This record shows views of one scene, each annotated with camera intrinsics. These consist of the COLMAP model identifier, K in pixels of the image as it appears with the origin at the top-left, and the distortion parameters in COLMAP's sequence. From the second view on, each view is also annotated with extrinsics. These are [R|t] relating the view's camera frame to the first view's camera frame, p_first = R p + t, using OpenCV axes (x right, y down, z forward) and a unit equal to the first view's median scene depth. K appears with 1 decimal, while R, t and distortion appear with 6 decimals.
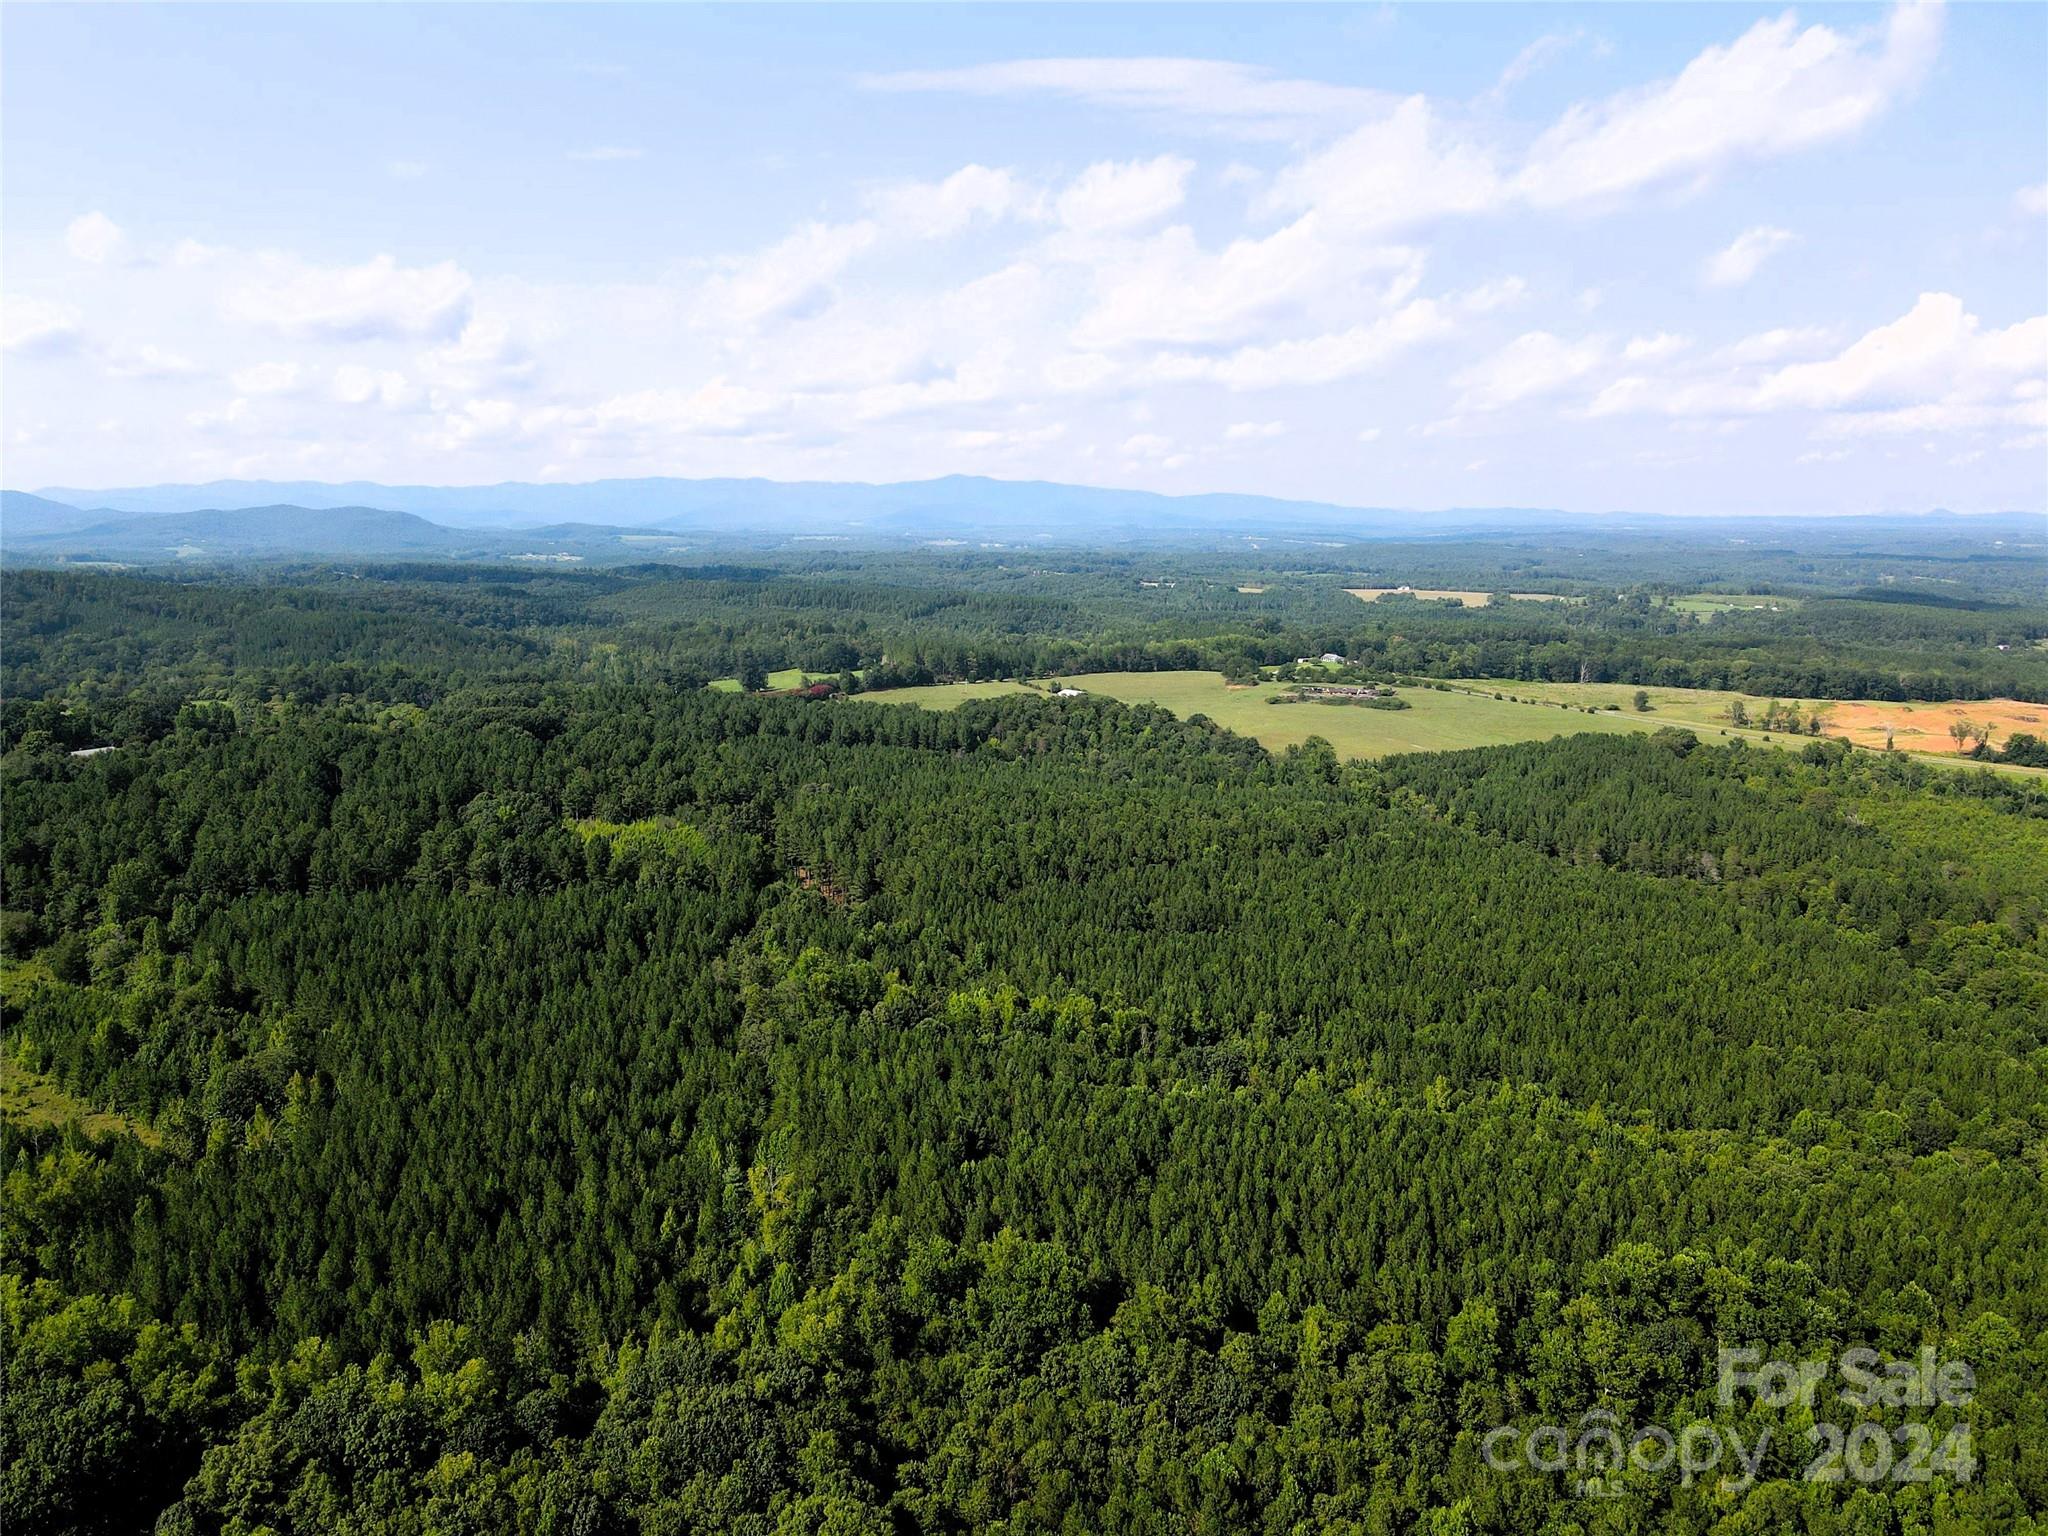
lens RADIAL K [[1485.9, 0, 1024.0], [0, 1485.9, 723.0], [0, 0, 1]] dist [0.011664, 0.026642]
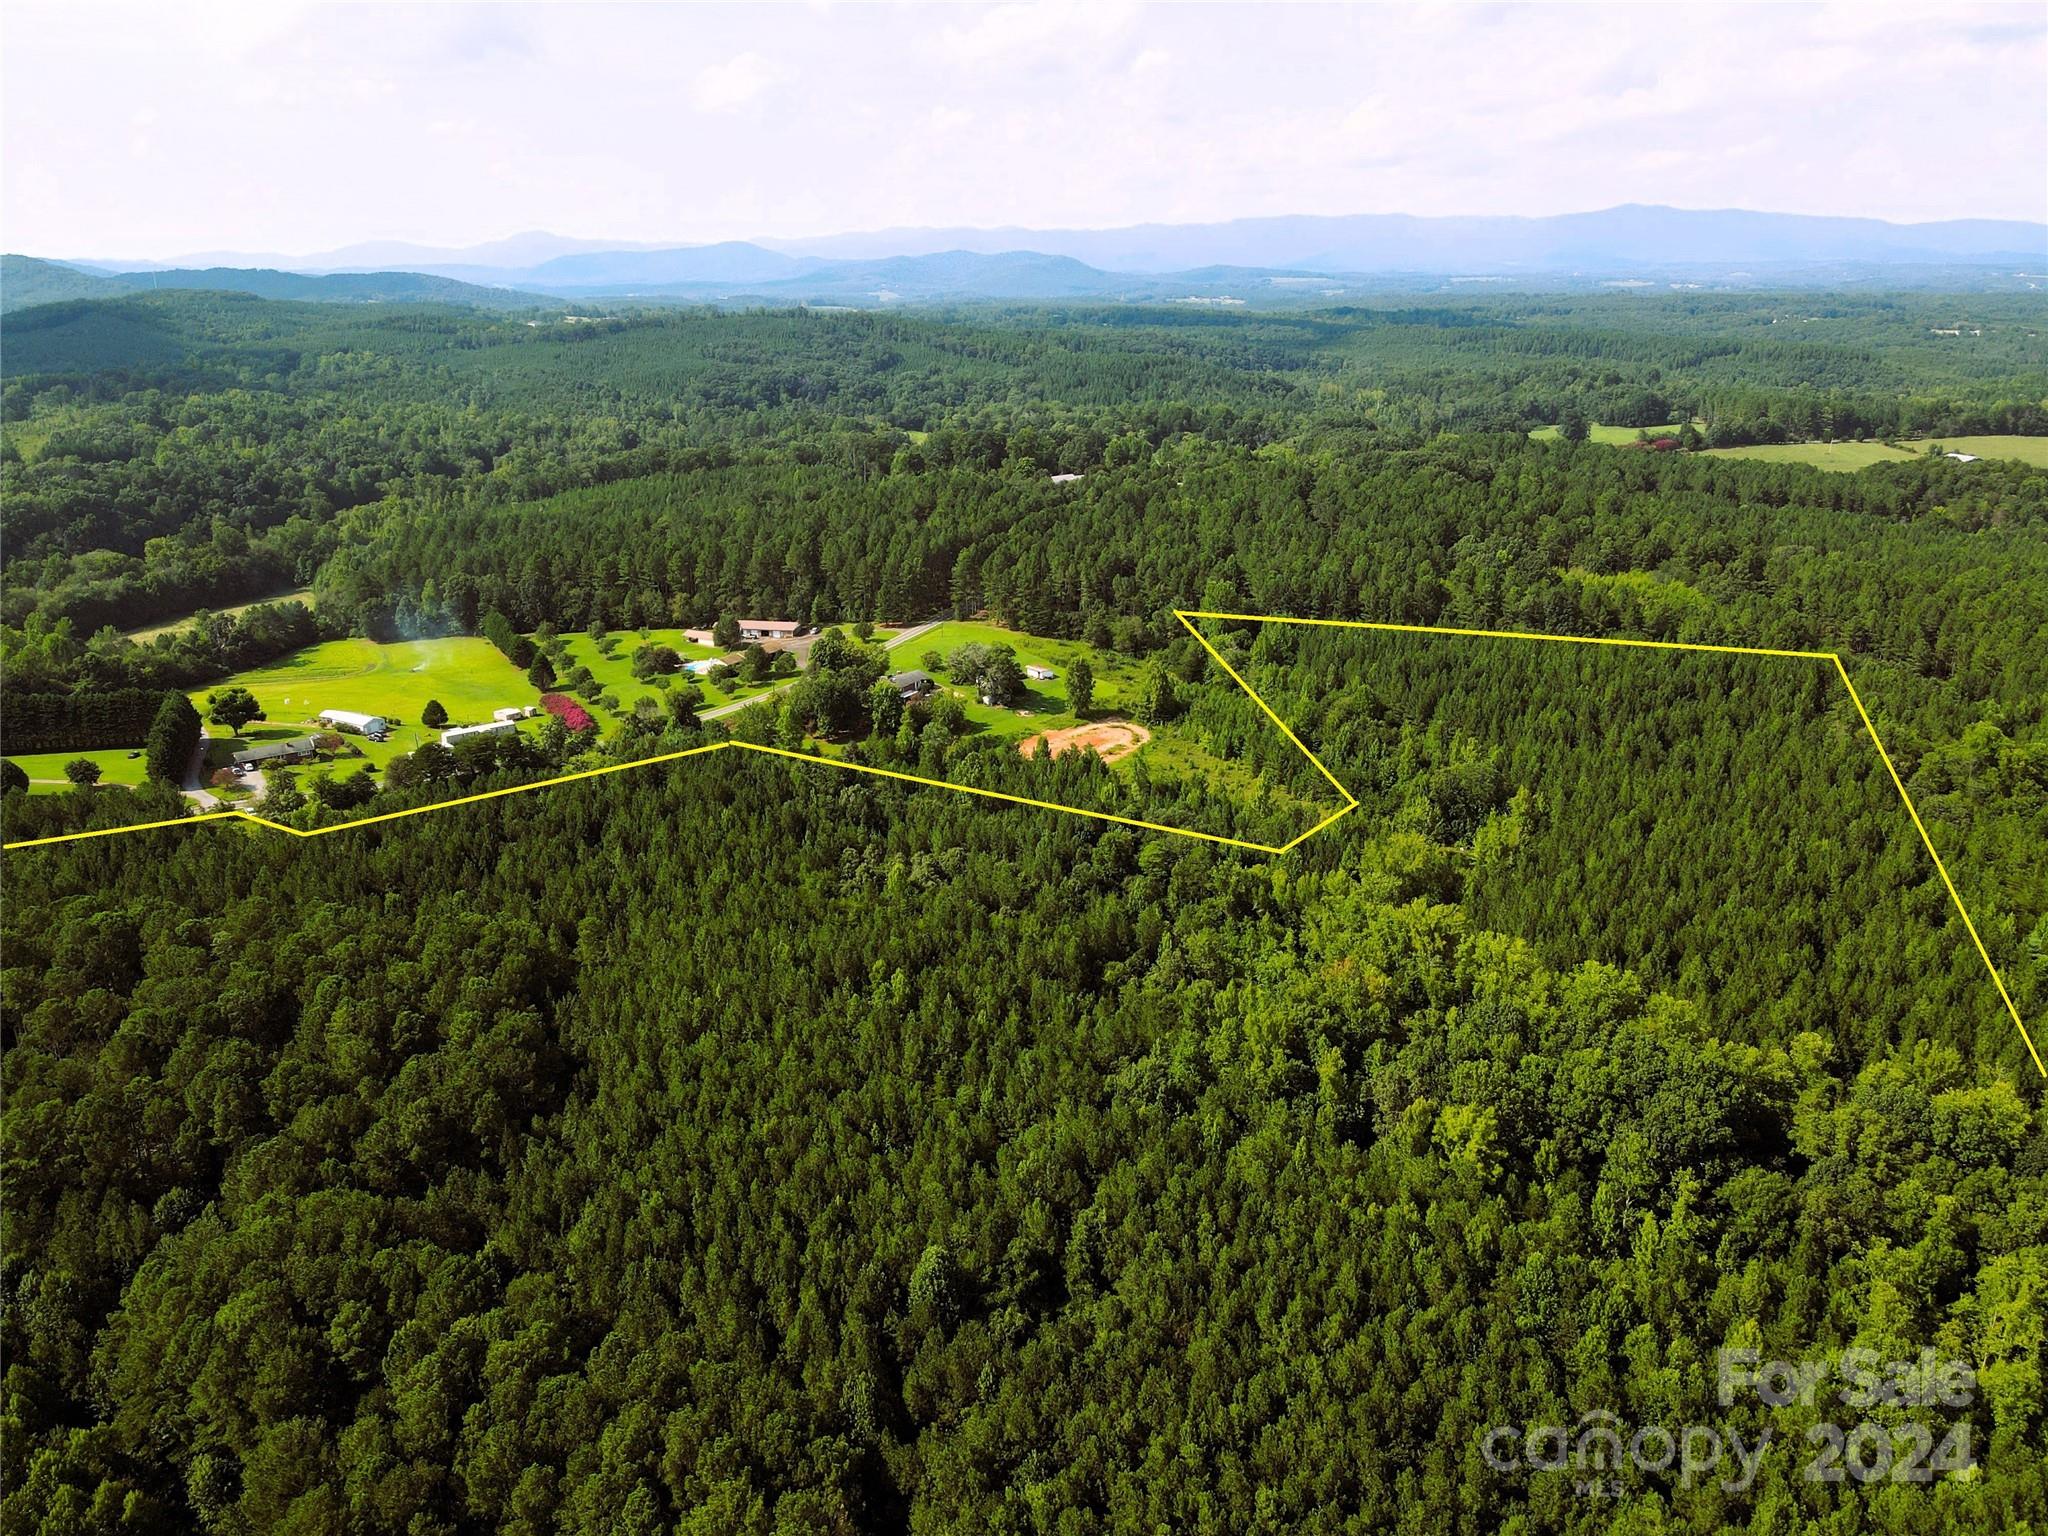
lens RADIAL K [[1477.1, 0, 1024.0], [0, 1477.1, 768.0], [0, 0, 1]] dist [0.004845, 0.005915]
pose [[0.919427, 0.118088, -0.375112, -0.112918], [-0.043222, 0.978416, 0.202073, 0.005166], [0.390878, -0.169578, 0.904686, -0.029936]]
